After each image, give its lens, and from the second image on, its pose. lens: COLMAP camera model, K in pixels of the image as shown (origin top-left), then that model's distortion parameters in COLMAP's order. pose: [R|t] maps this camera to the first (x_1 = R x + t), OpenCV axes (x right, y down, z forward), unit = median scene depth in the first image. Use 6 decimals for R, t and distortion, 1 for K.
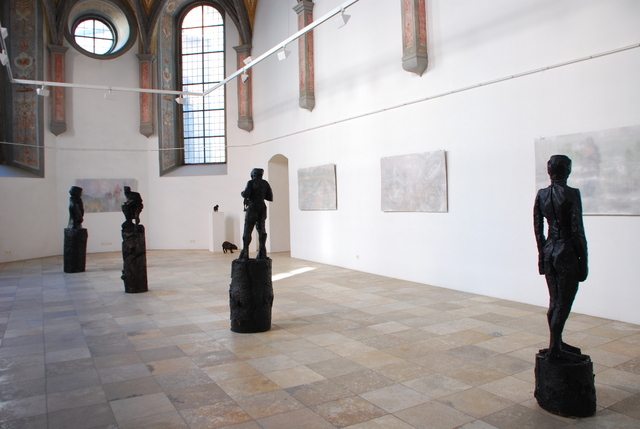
lens RADIAL K [[511.9, 0, 320.0], [0, 511.9, 214.5], [0, 0, 1]] dist [-0.065348, 0.000371]
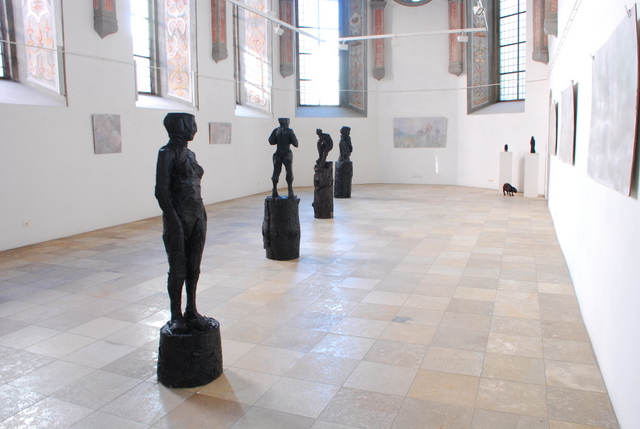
lens RADIAL K [[509.2, 0, 320.0], [0, 509.2, 214.5], [0, 0, 1]] dist [-0.115117, 0.006208]
pose [[0.620882, 0.131766, -0.772751, 0.331608], [-0.026264, 0.988715, 0.147488, -0.018847], [0.783464, -0.071277, 0.617336, 0.148552]]
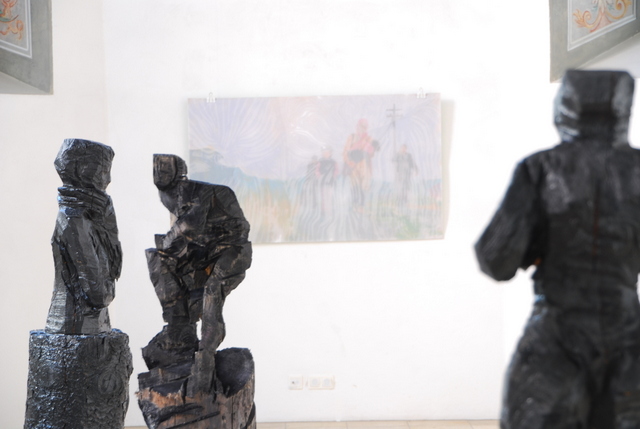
lens RADIAL K [[2125.7, 0, 320.0], [0, 2125.7, 214.5], [0, 0, 1]] dist [0.723931, 0.048883]
pose [[0.875687, 0.014374, -0.482665, 0.042391], [-0.015510, 0.999878, 0.001637, -0.020111], [0.482630, 0.006052, 0.875803, 0.175869]]
